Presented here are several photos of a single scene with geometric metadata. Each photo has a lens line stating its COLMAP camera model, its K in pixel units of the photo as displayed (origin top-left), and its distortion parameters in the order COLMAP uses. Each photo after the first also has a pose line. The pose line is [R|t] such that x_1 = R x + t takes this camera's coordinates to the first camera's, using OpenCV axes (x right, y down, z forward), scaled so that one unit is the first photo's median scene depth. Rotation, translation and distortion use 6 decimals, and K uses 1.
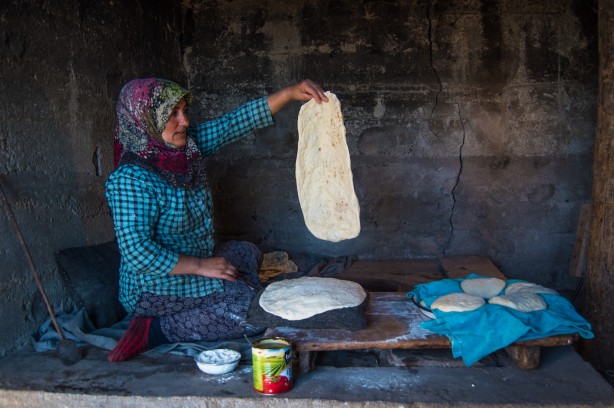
lens RADIAL K [[521.8, 0, 309.9], [0, 521.8, 211.7], [0, 0, 1]] dist [-0.090930, 0.027107]
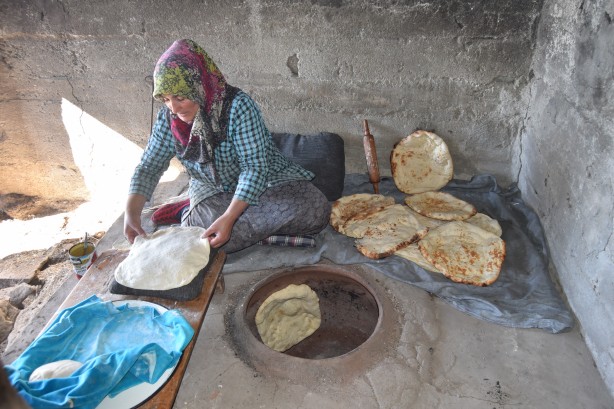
lens RADIAL K [[483.8, 0, 316.2], [0, 483.8, 210.9], [0, 0, 1]] dist [-0.097449, 0.041839]
pose [[0.000933, 0.549065, -0.835779, 0.457214], [-0.072493, 0.833617, 0.547564, -0.290785], [0.997369, 0.060077, 0.040581, 0.722783]]
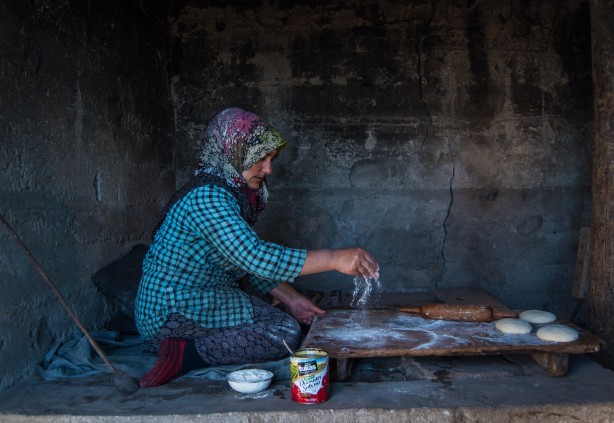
lens RADIAL K [[552.2, 0, 315.8], [0, 552.2, 220.3], [0, 0, 1]] dist [-0.080678, 0.019645]
pose [[0.995316, -0.002071, 0.096648, -0.075225], [0.009369, 0.997131, -0.075115, 0.032761], [-0.096216, 0.075669, 0.992480, -0.030801]]
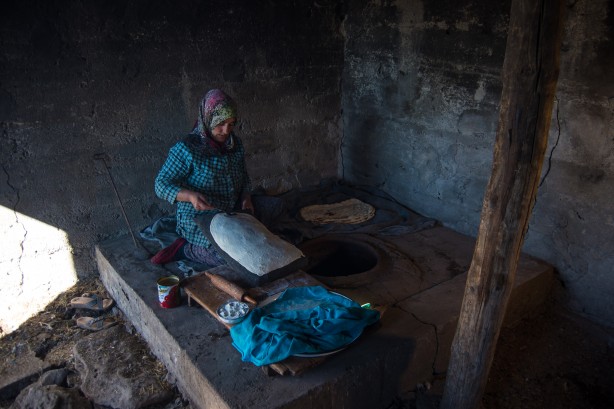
lens RADIAL K [[483.8, 0, 320.8], [0, 483.8, 211.4], [0, 0, 1]] dist [-0.097449, 0.041839]
pose [[0.720114, 0.296873, -0.627138, 0.564763], [-0.105782, 0.940252, 0.323630, -0.251624], [0.685745, -0.166710, 0.708492, 0.111043]]
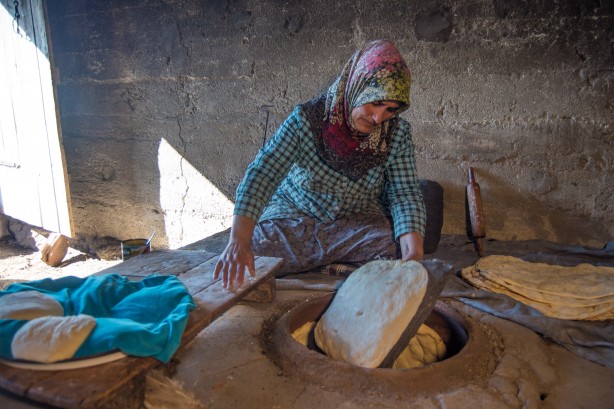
lens RADIAL K [[483.8, 0, 313.2], [0, 483.8, 208.7], [0, 0, 1]] dist [-0.097449, 0.041839]
pose [[-0.267683, 0.216291, -0.938916, 0.439400], [-0.082942, 0.965688, 0.246105, -0.085337], [0.959930, 0.143754, -0.240558, 0.781712]]
